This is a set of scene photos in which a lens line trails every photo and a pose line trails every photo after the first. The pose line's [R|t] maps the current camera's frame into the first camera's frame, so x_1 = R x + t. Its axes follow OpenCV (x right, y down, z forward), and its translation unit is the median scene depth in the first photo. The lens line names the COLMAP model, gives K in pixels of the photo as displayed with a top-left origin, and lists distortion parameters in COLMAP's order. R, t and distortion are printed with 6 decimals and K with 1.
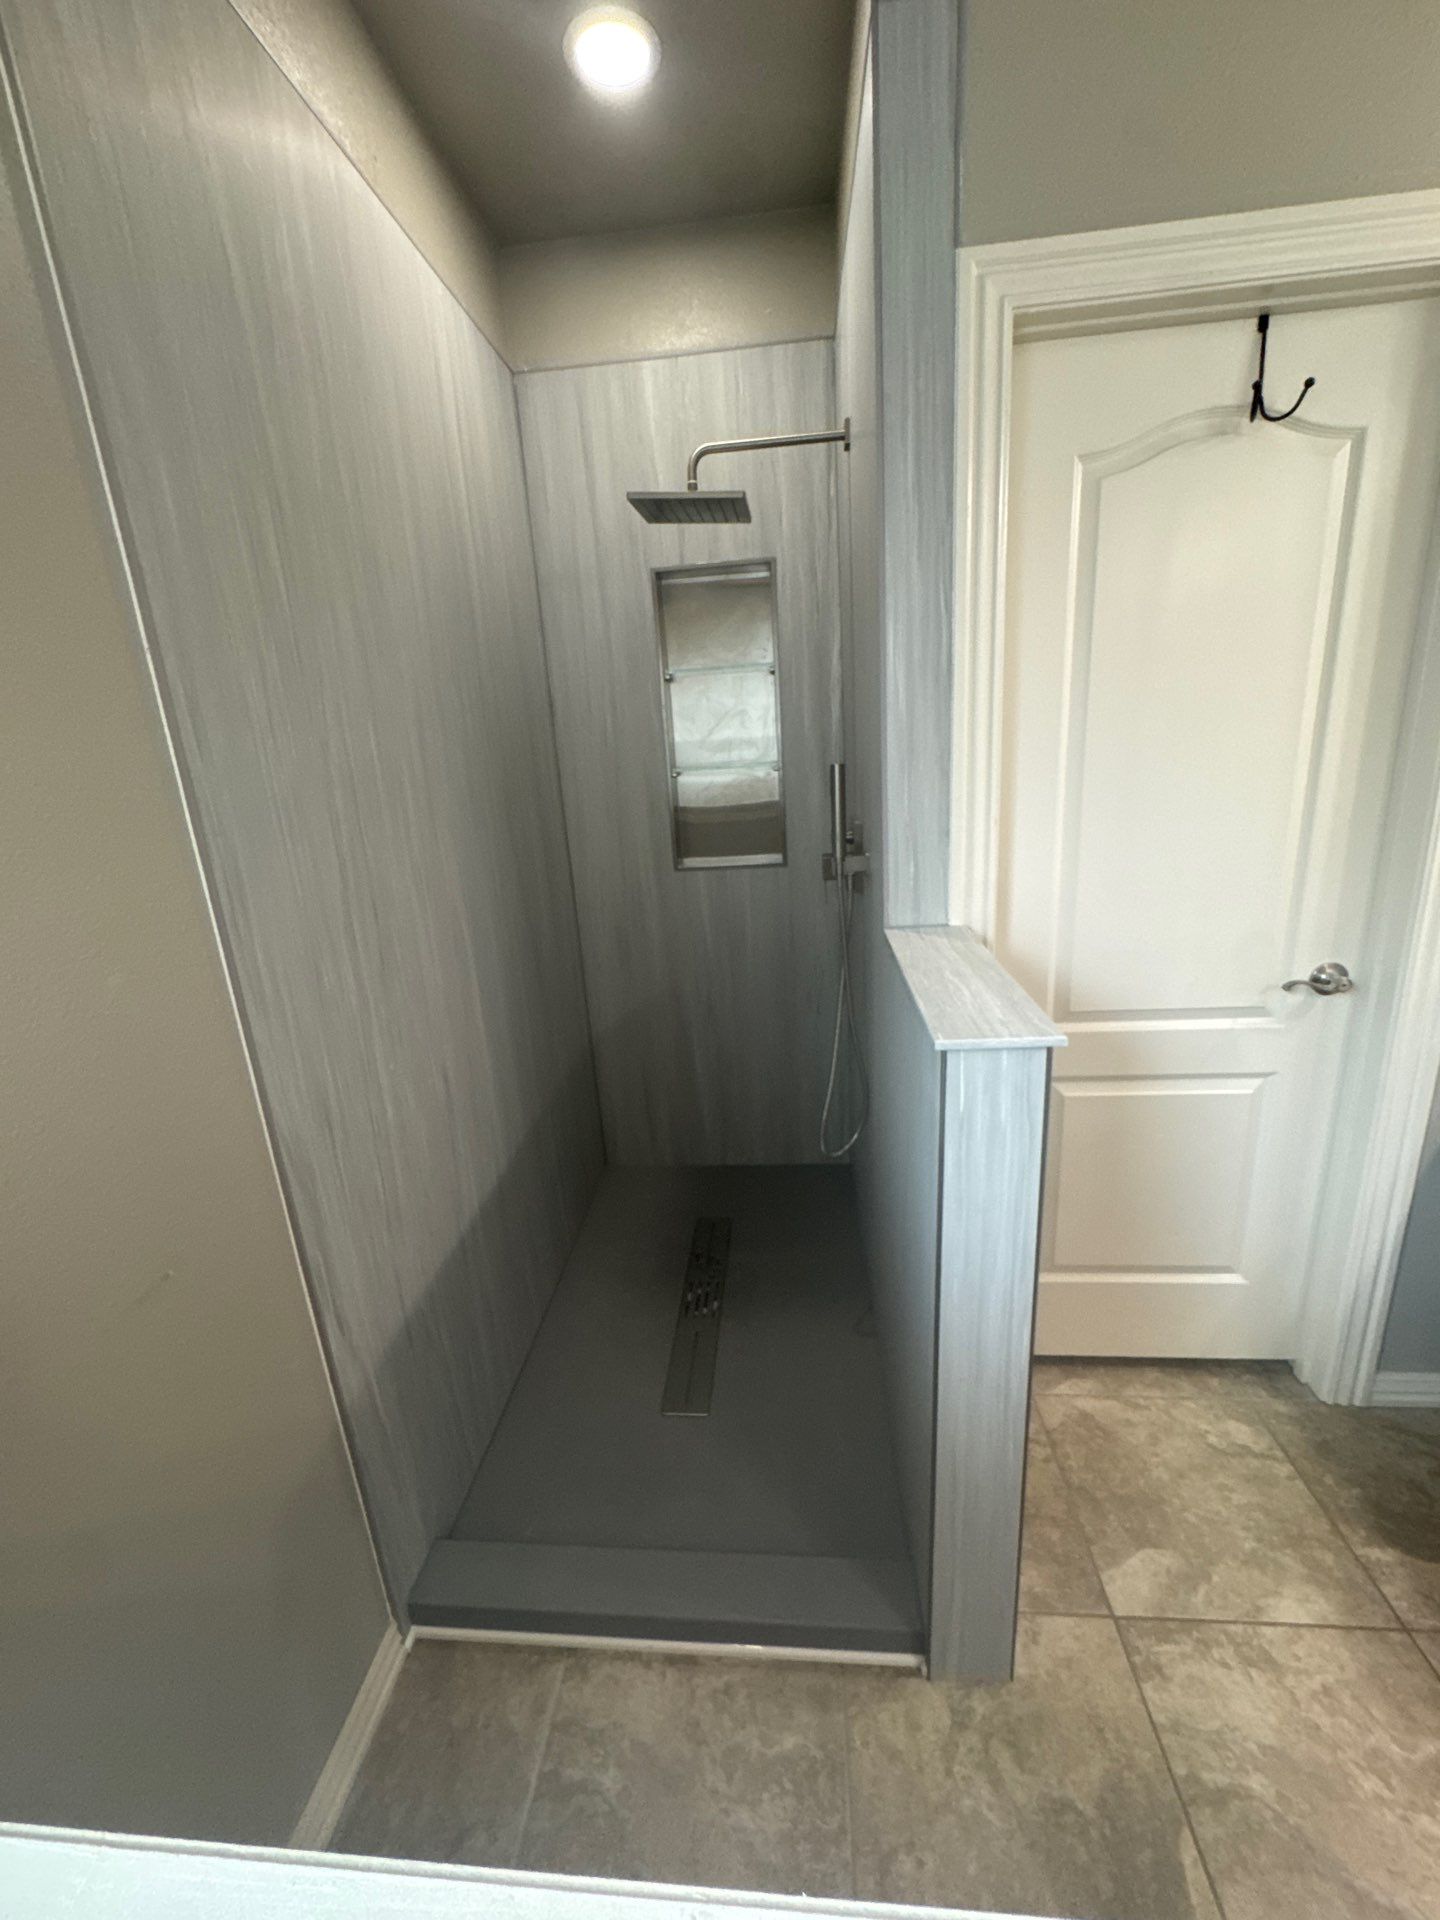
lens RADIAL K [[769.5, 0, 723.6], [0, 769.5, 959.8], [0, 0, 1]] dist [-0.004031, -0.000259]
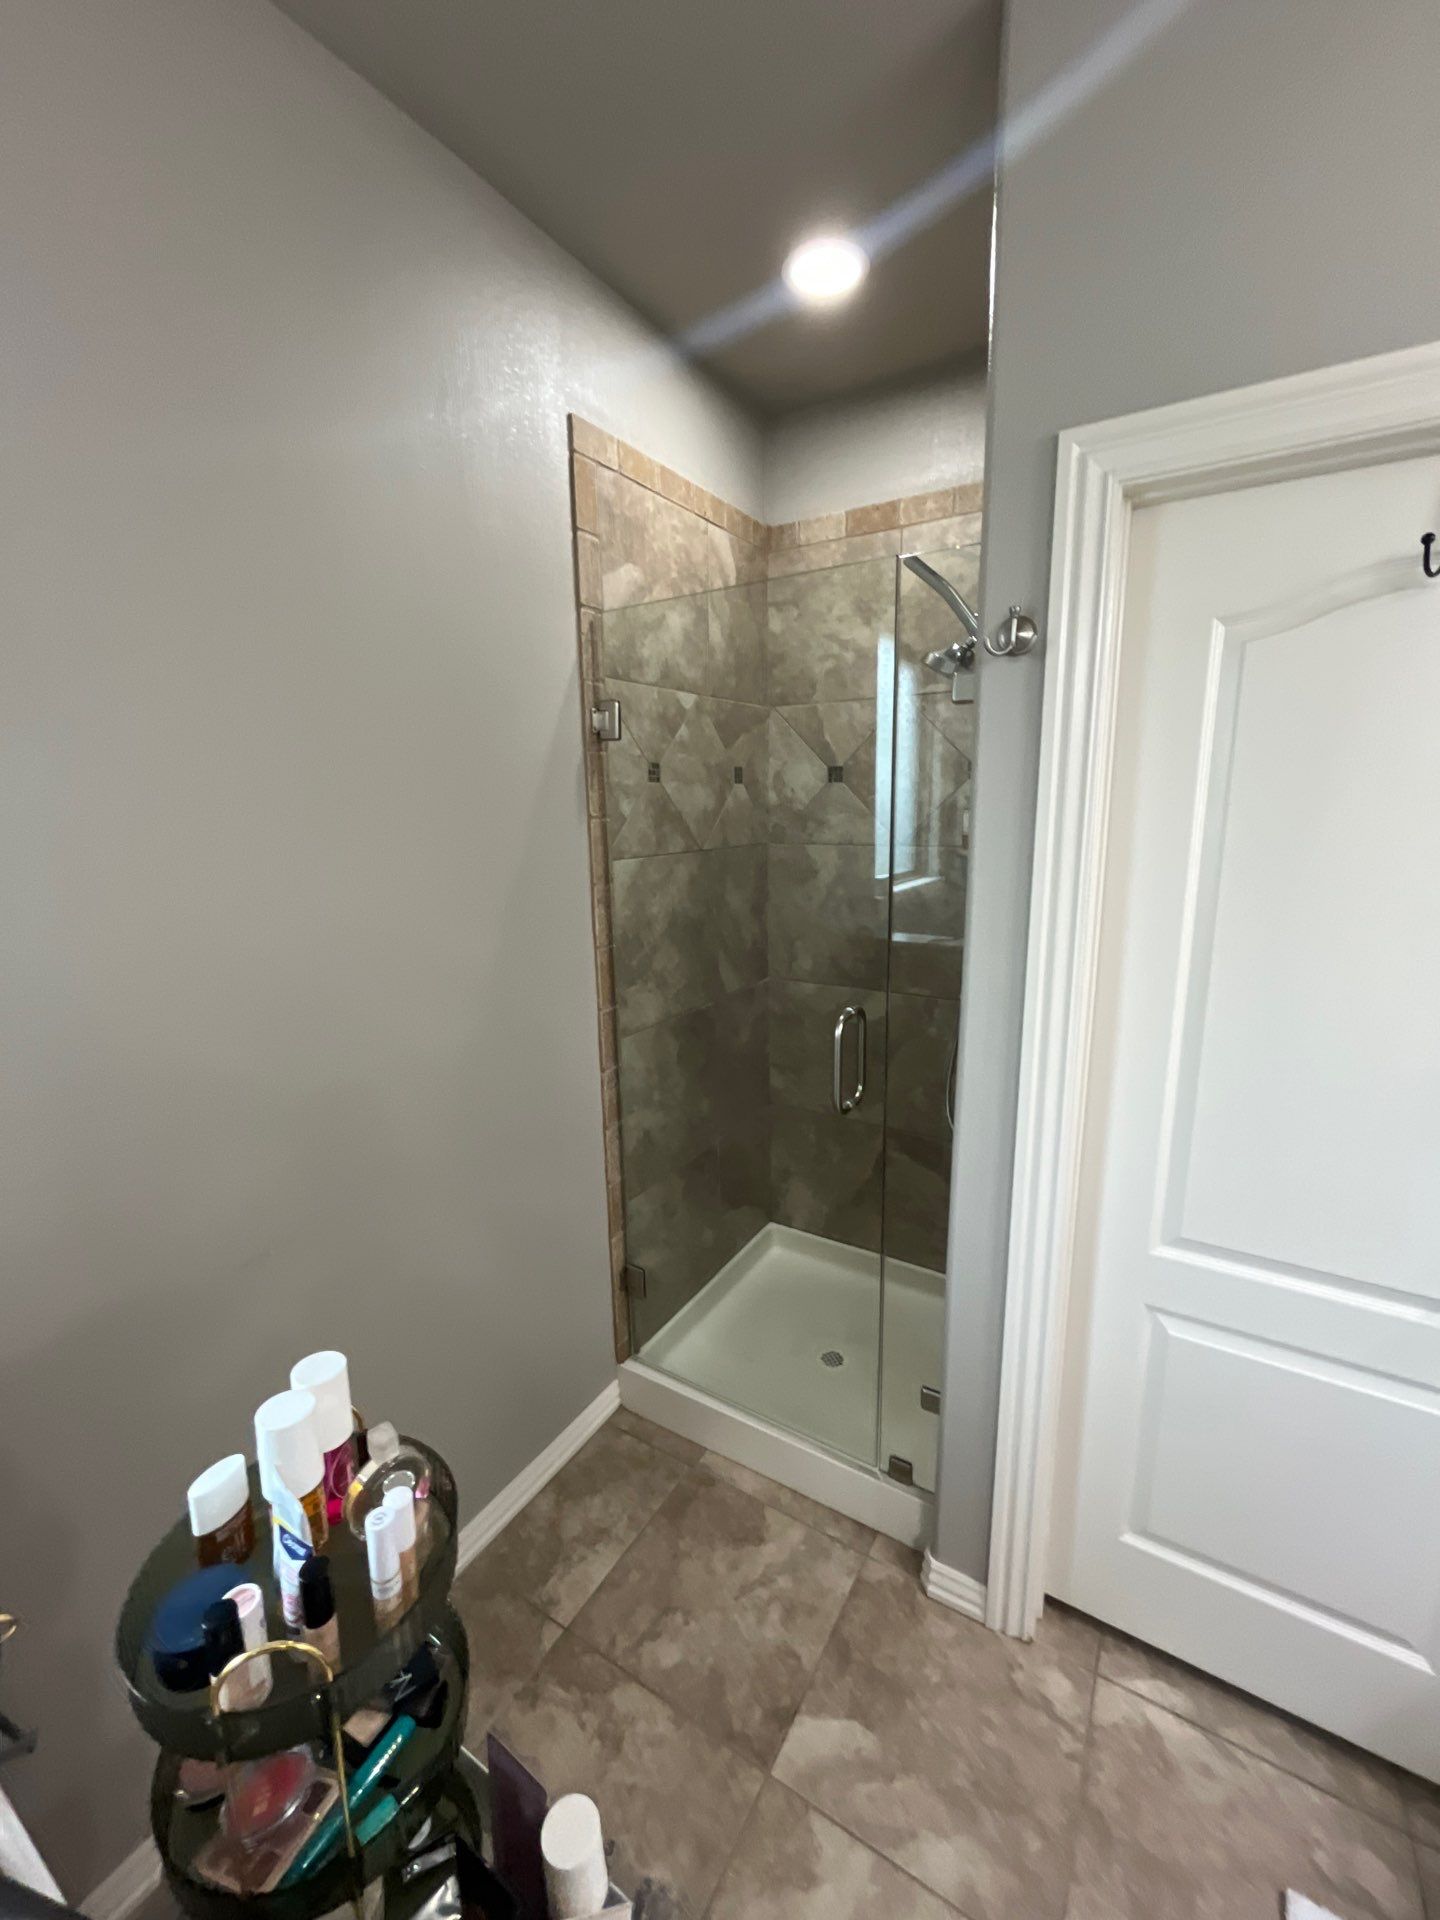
lens RADIAL K [[769.5, 0, 727.9], [0, 769.5, 965.8], [0, 0, 1]] dist [-0.004031, -0.000259]
pose [[0.890714, 0.133893, -0.434397, 0.390125], [-0.159837, 0.986862, -0.023563, -0.148039], [0.425535, 0.090420, 0.900413, 0.002345]]
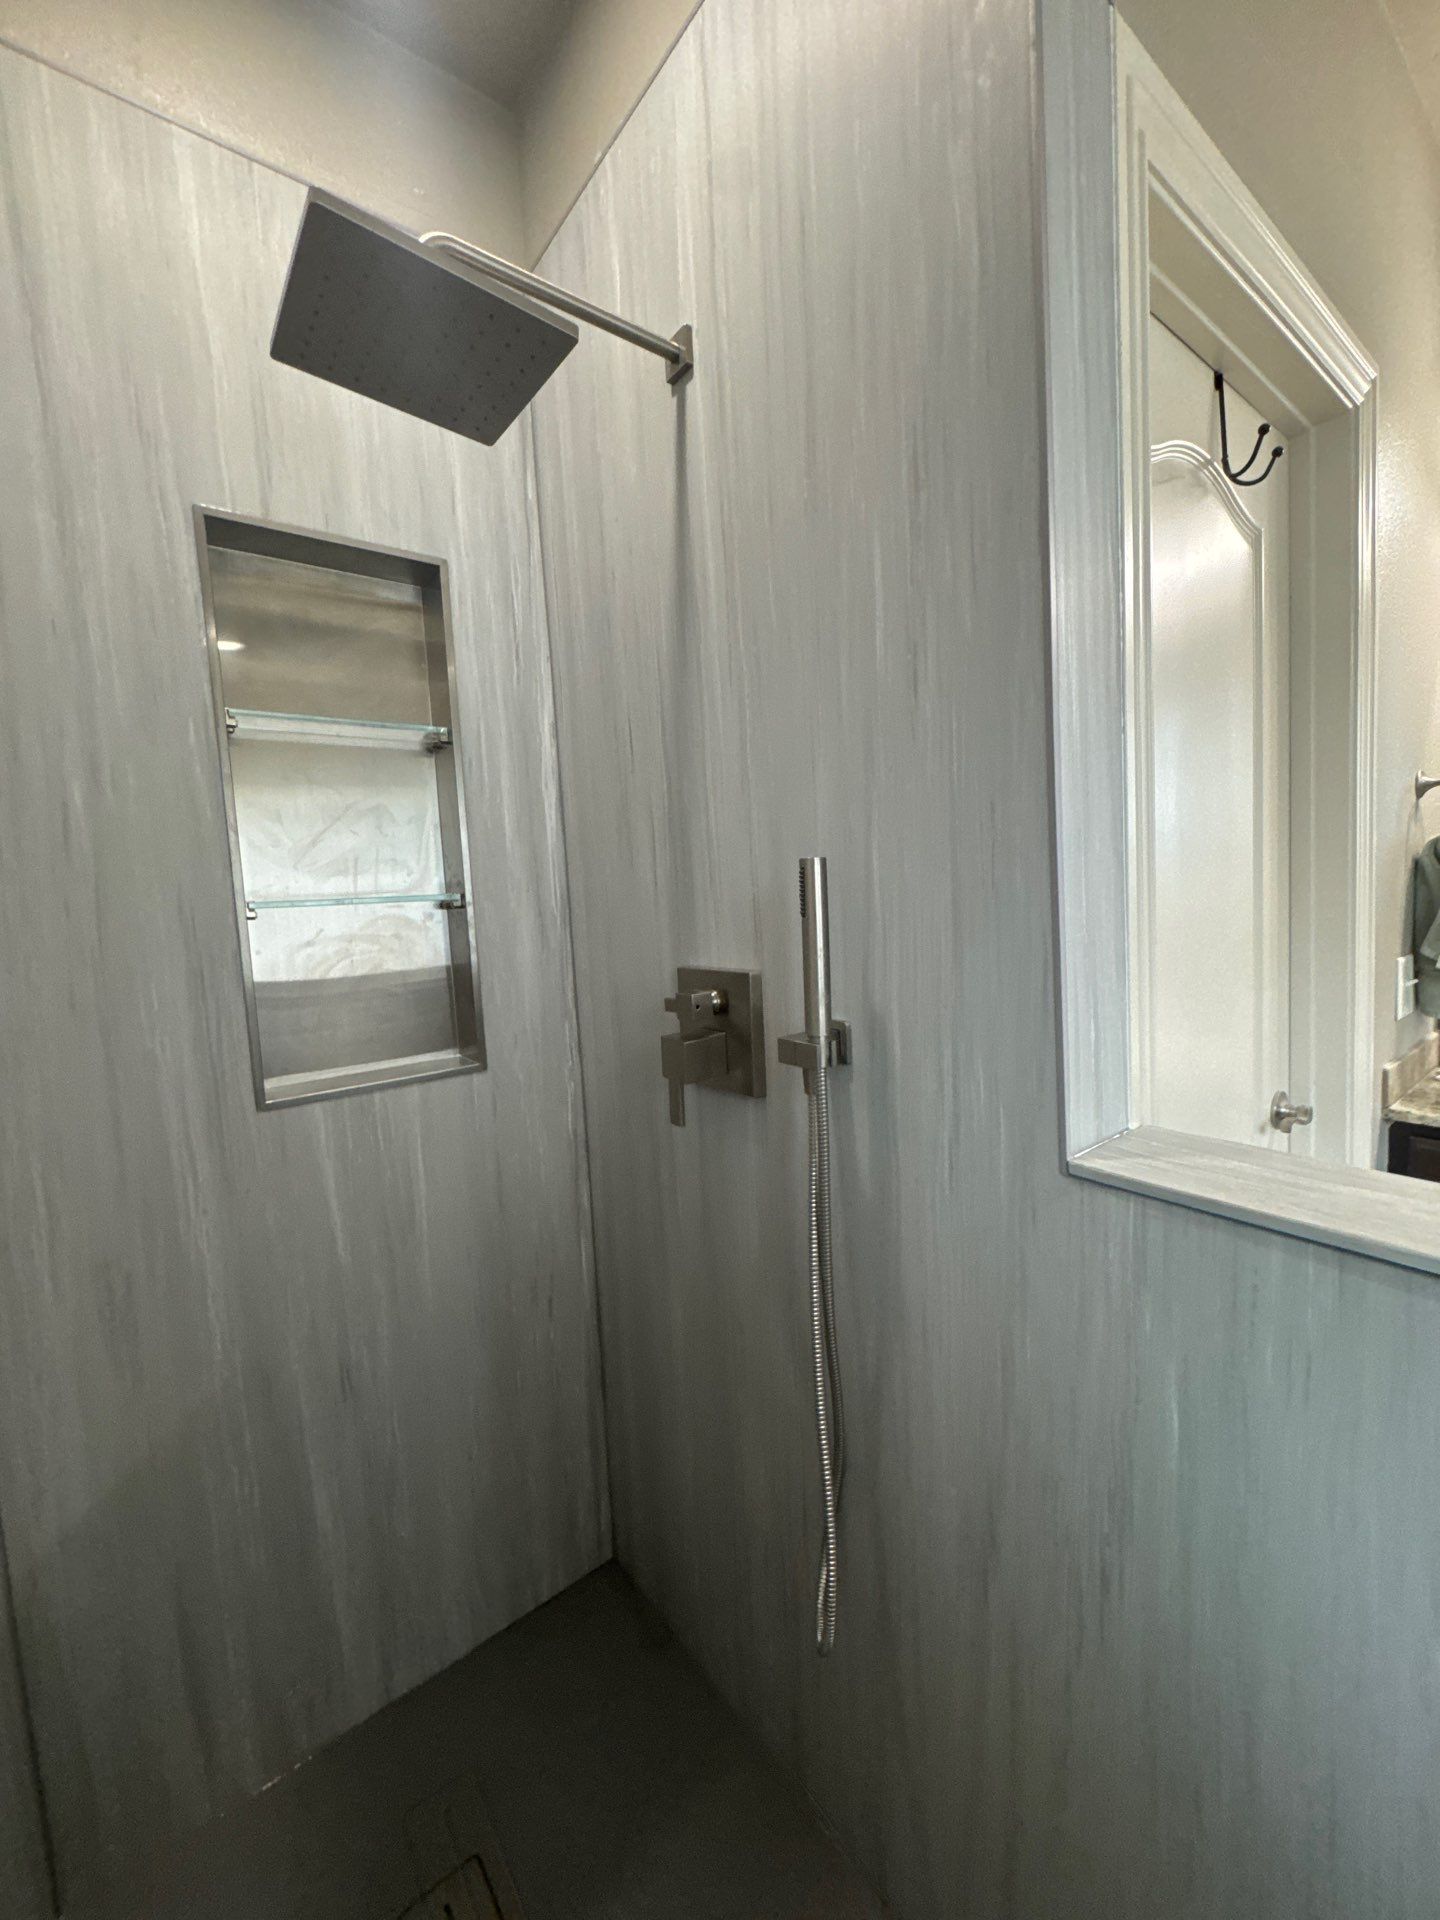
lens RADIAL K [[769.5, 0, 724.6], [0, 769.5, 958.8], [0, 0, 1]] dist [-0.004031, -0.000259]
pose [[0.737980, -0.035291, 0.673899, -0.304824], [0.190021, 0.969090, -0.157341, -0.141679], [-0.647516, 0.244170, 0.721876, 0.818937]]
